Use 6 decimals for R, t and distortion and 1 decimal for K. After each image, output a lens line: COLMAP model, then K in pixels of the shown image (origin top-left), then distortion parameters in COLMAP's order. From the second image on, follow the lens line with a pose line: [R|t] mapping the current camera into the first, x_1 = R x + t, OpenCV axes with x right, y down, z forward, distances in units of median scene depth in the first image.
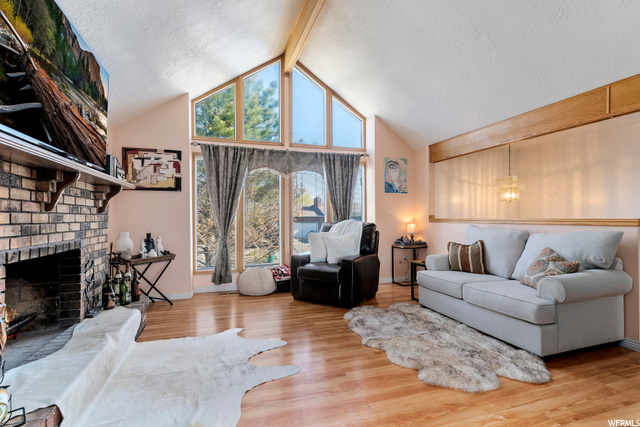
lens RADIAL K [[311.3, 0, 319.0], [0, 311.3, 214.8], [0, 0, 1]] dist [-0.001771, 0.001896]
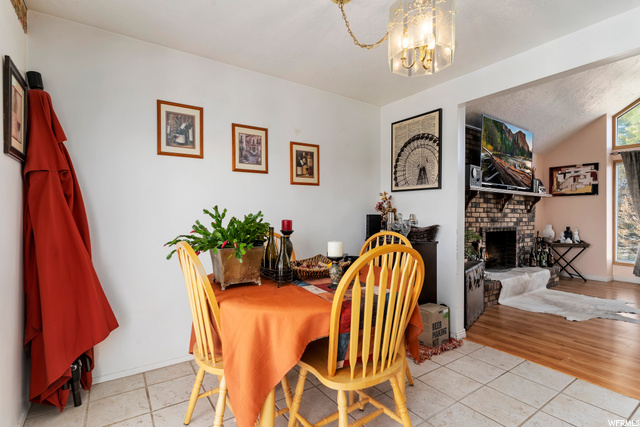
lens RADIAL K [[311.3, 0, 319.0], [0, 311.3, 214.8], [0, 0, 1]] dist [-0.001771, 0.001896]
pose [[0.284641, 0.006080, -0.958615, 0.453788], [-0.001256, 0.999981, 0.005969, -0.001566], [0.958633, -0.000495, 0.284643, -0.448505]]
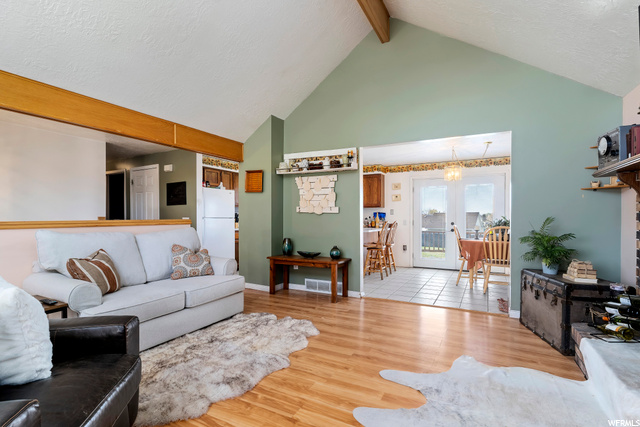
lens RADIAL K [[311.3, 0, 319.0], [0, 311.3, 214.8], [0, 0, 1]] dist [-0.001771, 0.001896]
pose [[-0.693883, 0.008785, 0.720034, -0.349508], [-0.001283, 0.999909, -0.013436, 0.006765], [-0.720087, -0.010247, -0.693808, 1.000886]]
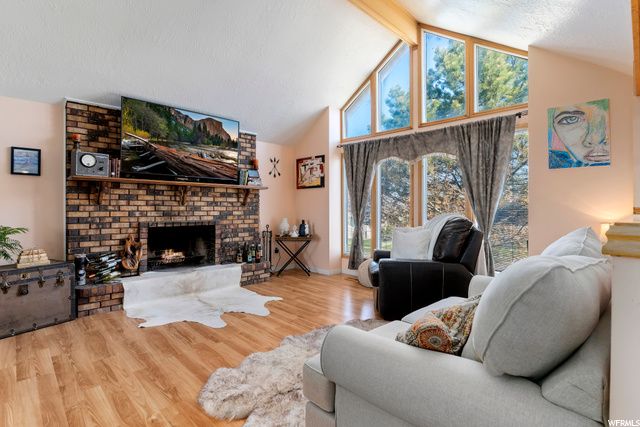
lens RADIAL K [[311.3, 0, 319.0], [0, 311.3, 214.8], [0, 0, 1]] dist [-0.001771, 0.001896]
pose [[0.449290, 0.025335, -0.893027, 0.689718], [0.003163, 0.999546, 0.029948, -0.003262], [0.893380, -0.016280, 0.449006, 0.430202]]
